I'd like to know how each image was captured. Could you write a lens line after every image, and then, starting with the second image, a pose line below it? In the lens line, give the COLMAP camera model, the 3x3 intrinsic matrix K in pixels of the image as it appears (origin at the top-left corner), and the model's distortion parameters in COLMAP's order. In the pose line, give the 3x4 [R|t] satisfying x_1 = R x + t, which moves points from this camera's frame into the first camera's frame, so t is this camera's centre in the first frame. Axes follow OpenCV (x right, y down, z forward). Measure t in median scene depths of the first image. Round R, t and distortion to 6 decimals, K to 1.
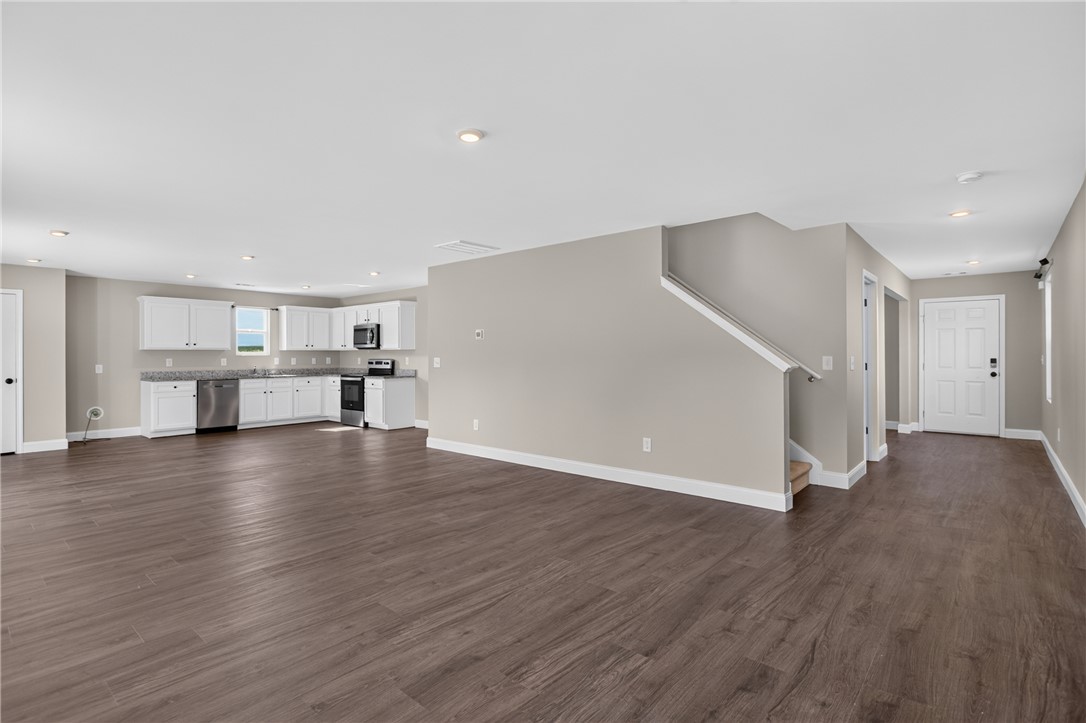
lens RADIAL K [[518.7, 0, 536.9], [0, 518.7, 355.4], [0, 0, 1]] dist [-0.010417, 0.001752]
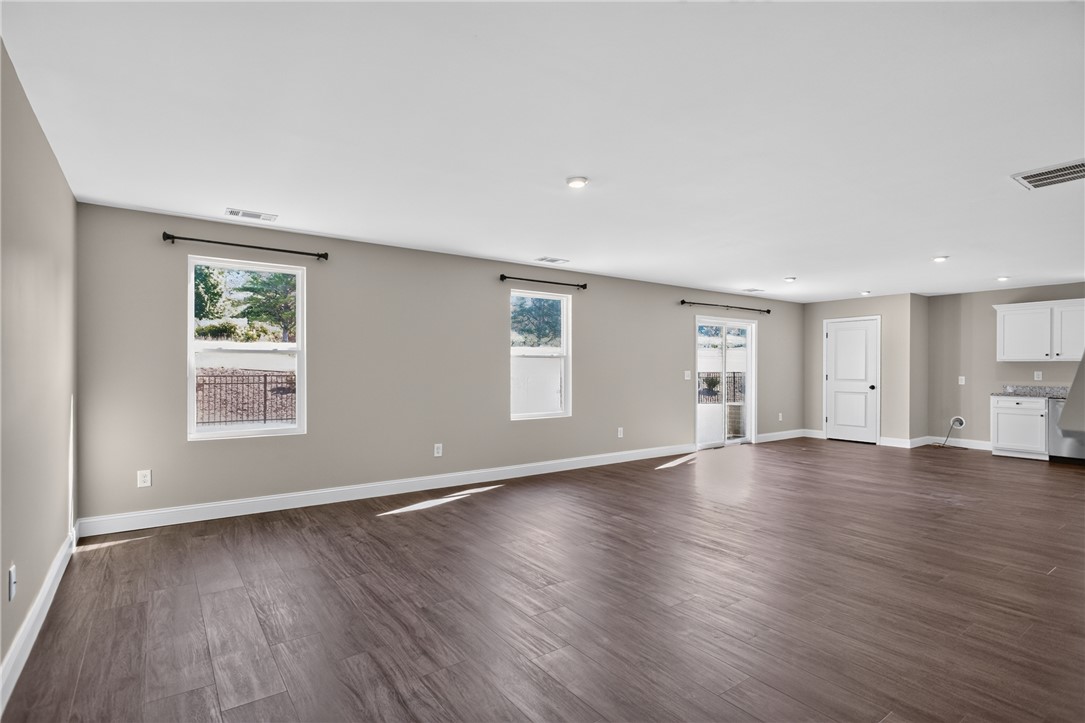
lens RADIAL K [[518.2, 0, 550.8], [0, 518.2, 370.4], [0, 0, 1]] dist [-0.010417, 0.001752]
pose [[-0.226104, 0.007855, -0.974071, 0.316595], [-0.000822, 0.999966, 0.008255, -0.001955], [0.974103, 0.002667, -0.226090, 0.377160]]
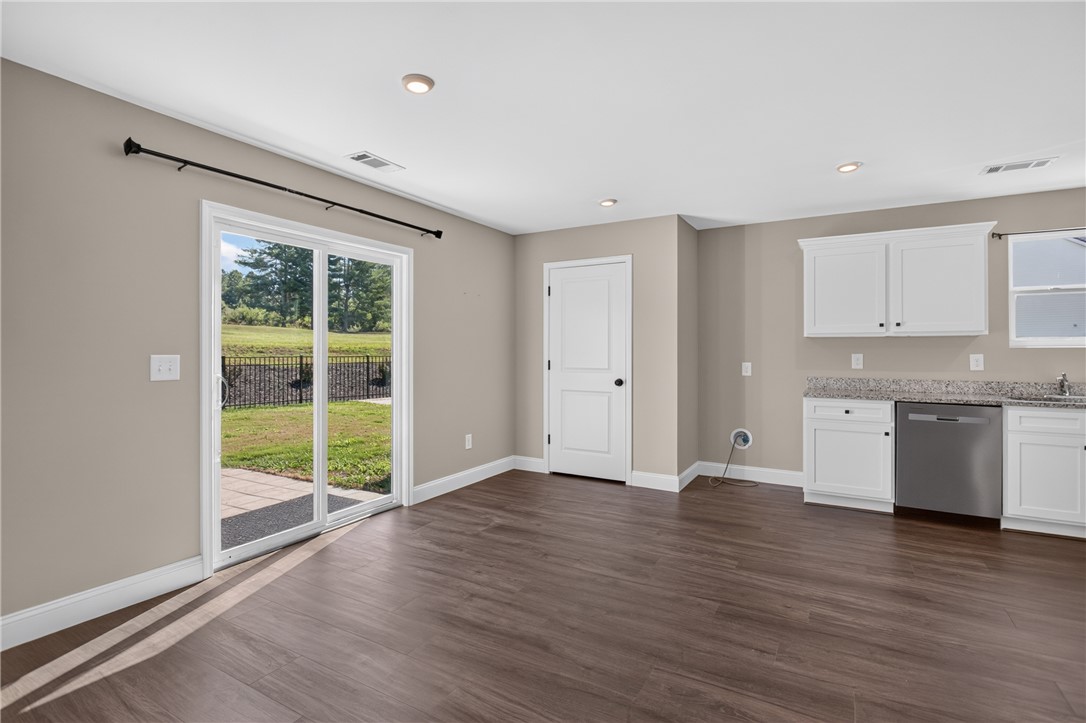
lens RADIAL K [[518.7, 0, 536.5], [0, 518.7, 346.5], [0, 0, 1]] dist [-0.010417, 0.001752]
pose [[0.180224, -0.005044, -0.983613, -0.242725], [-0.002811, 0.999980, -0.005643, 0.002491], [0.983622, 0.003782, 0.180207, 0.562214]]
